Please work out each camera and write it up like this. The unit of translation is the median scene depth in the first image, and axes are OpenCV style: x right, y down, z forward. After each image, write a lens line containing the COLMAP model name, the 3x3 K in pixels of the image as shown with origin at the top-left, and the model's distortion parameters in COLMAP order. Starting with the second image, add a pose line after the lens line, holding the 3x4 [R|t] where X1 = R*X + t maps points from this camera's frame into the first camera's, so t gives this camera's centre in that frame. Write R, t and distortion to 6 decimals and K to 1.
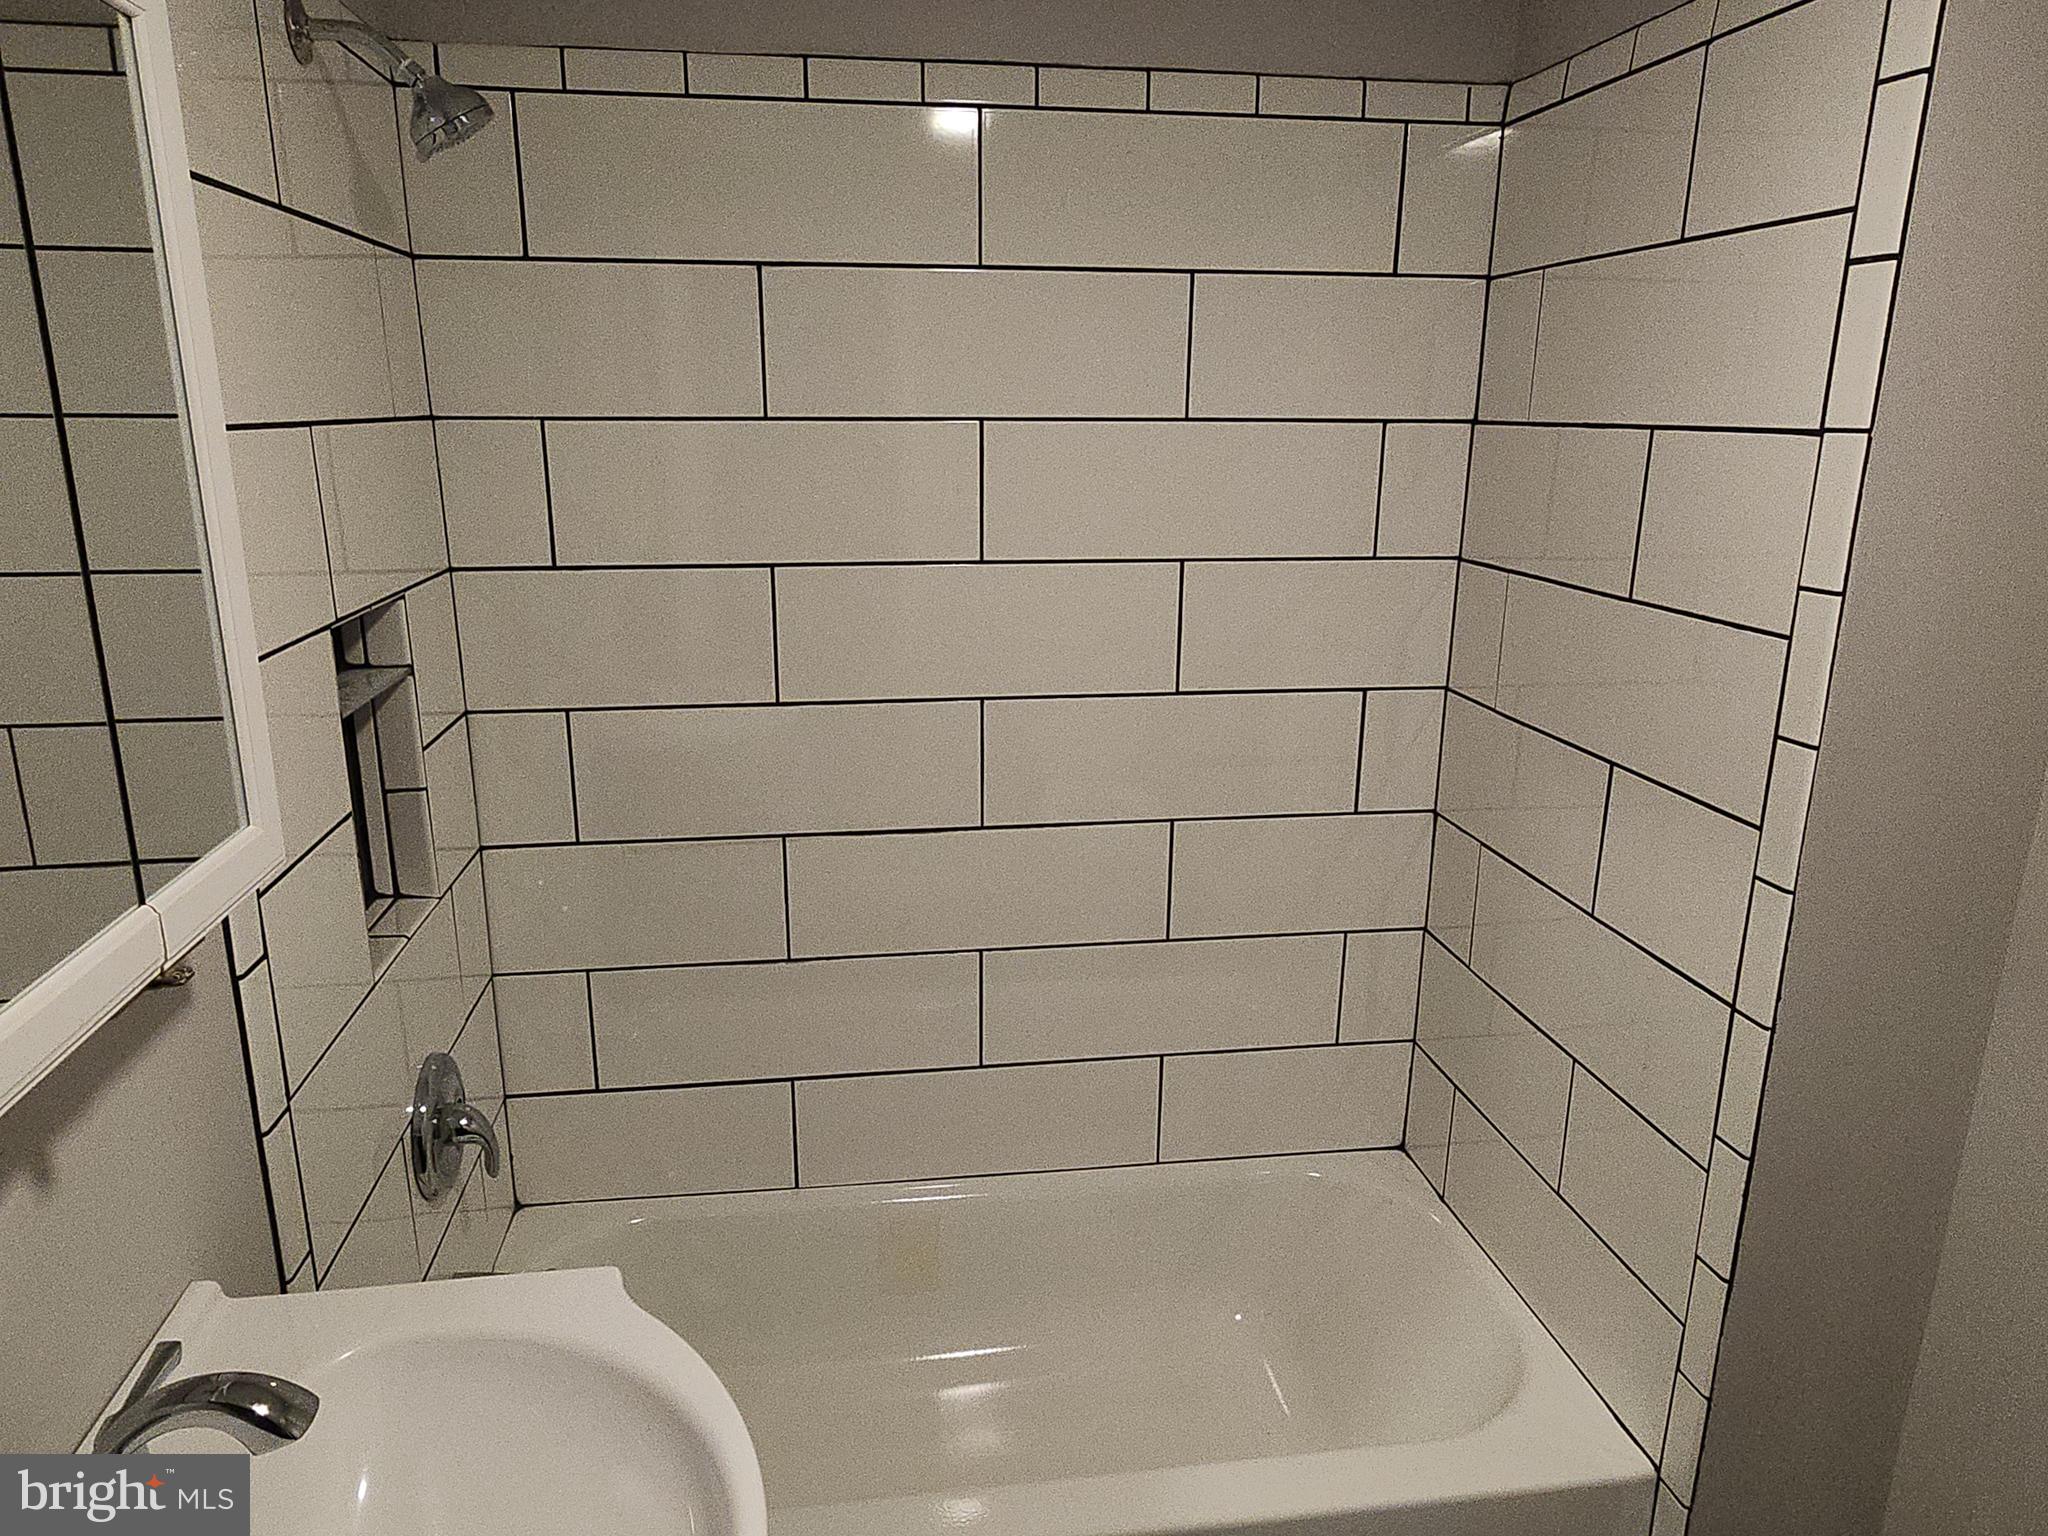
lens RADIAL K [[1340.0, 0, 1022.9], [0, 1340.0, 765.3], [0, 0, 1]] dist [0.013064, -0.007400]
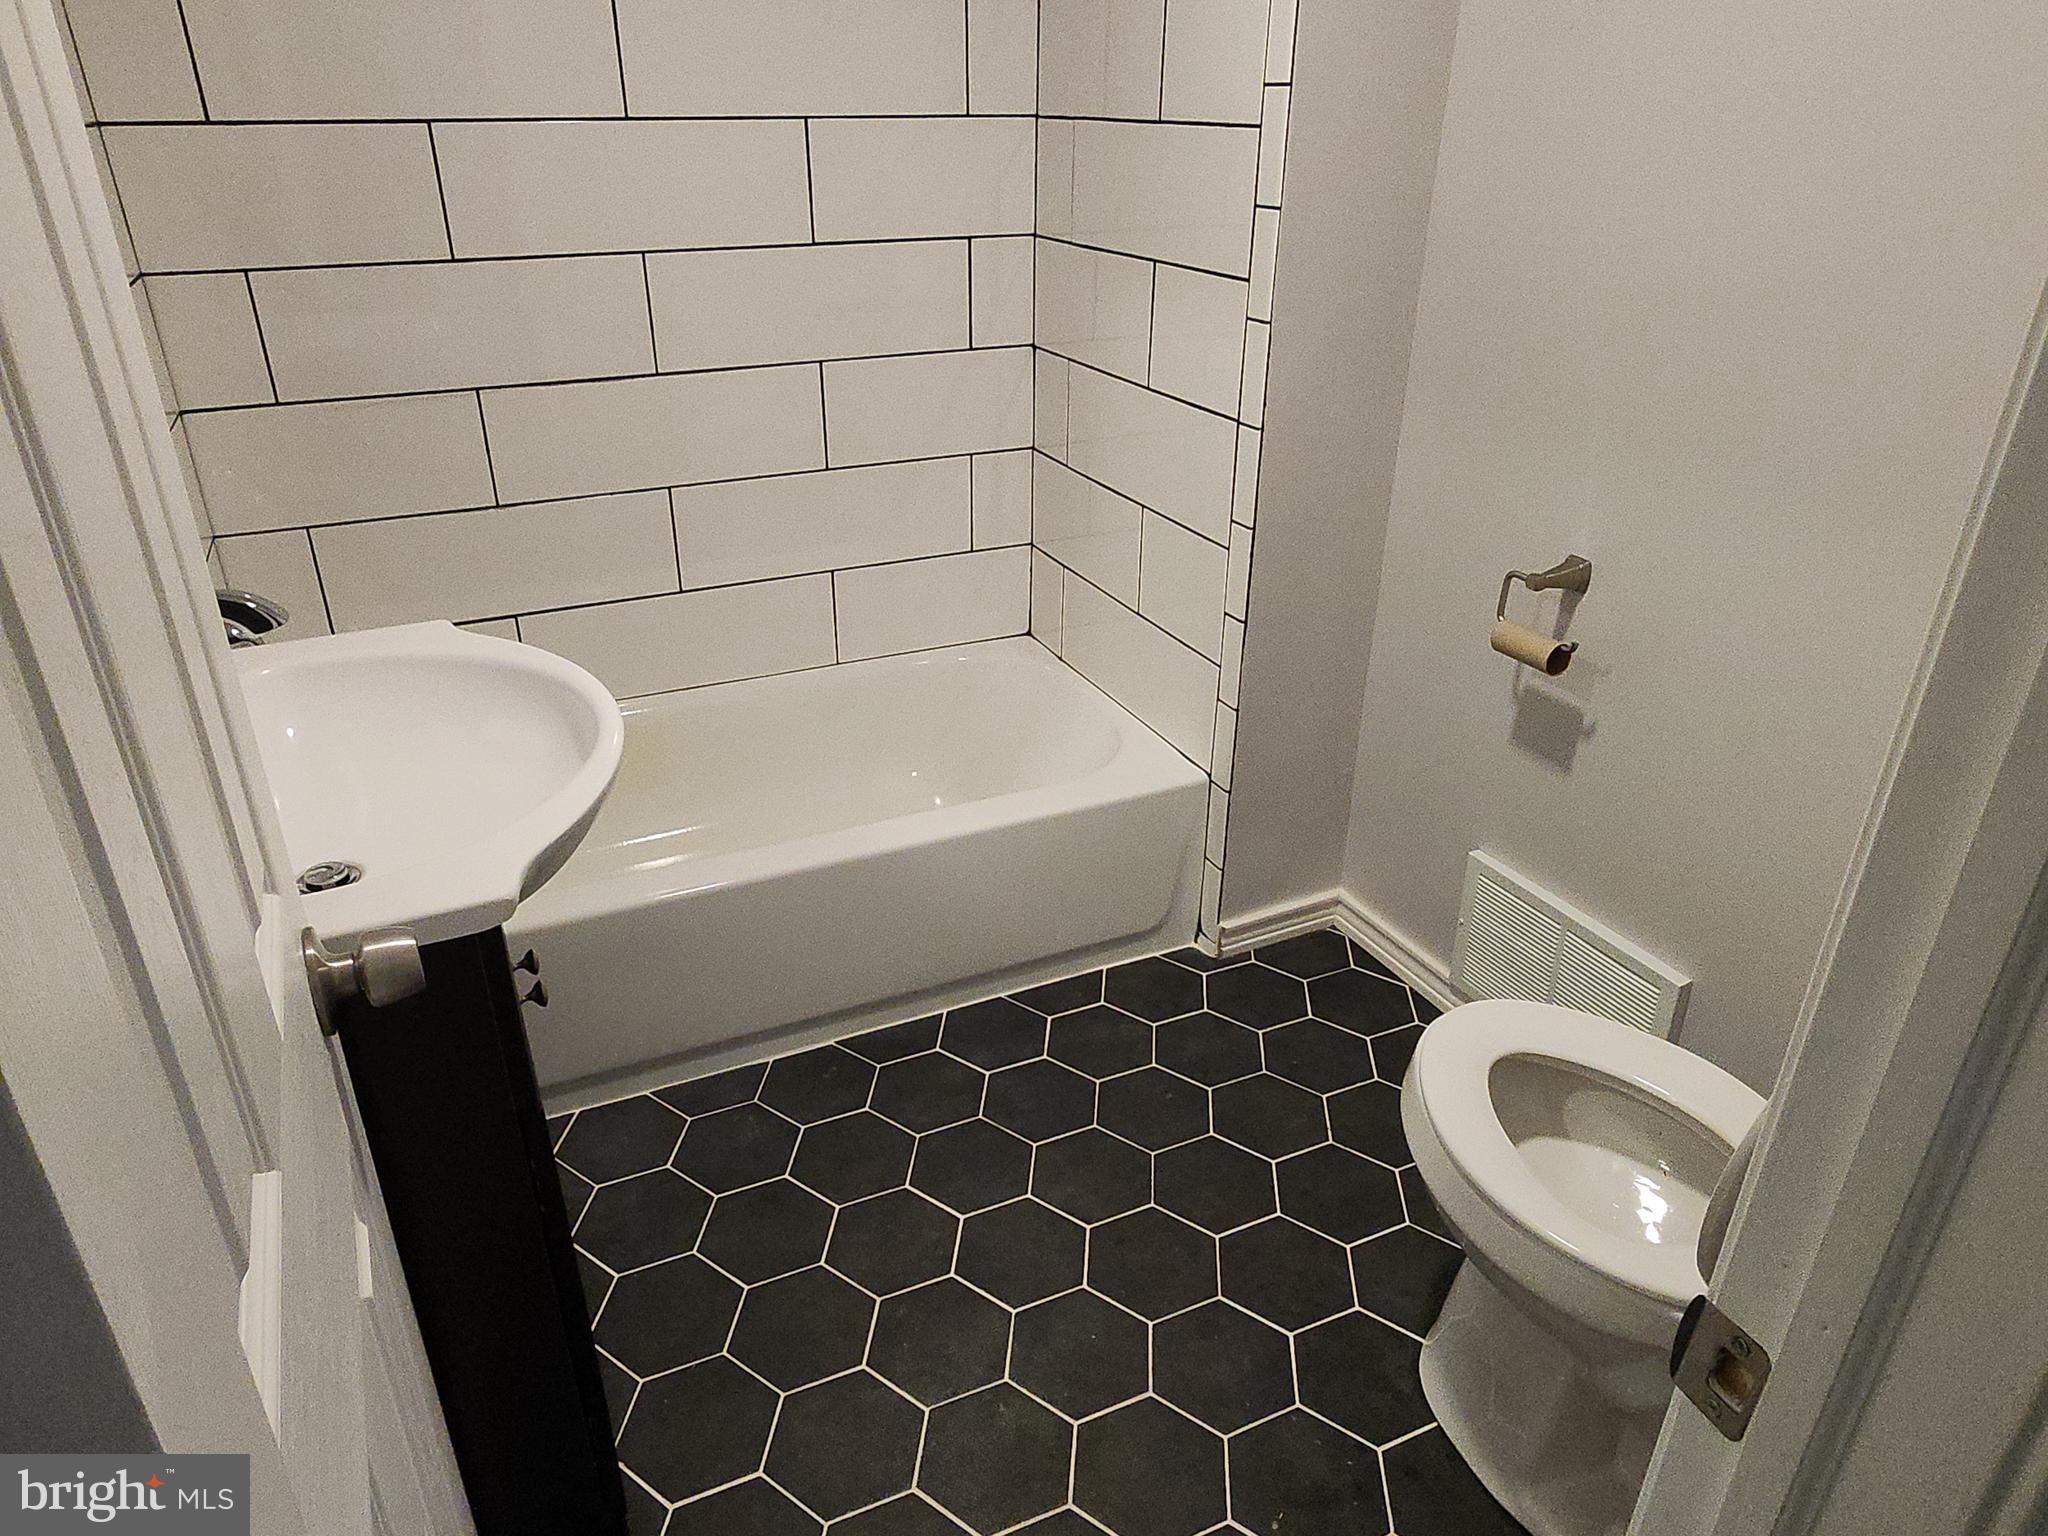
lens RADIAL K [[1340.0, 0, 1015.4], [0, 1340.0, 773.2], [0, 0, 1]] dist [0.013064, -0.007400]
pose [[0.961187, -0.130412, 0.243130, -0.062614], [0.077453, 0.973342, 0.215884, 0.163613], [-0.264803, -0.188673, 0.945665, -0.249206]]
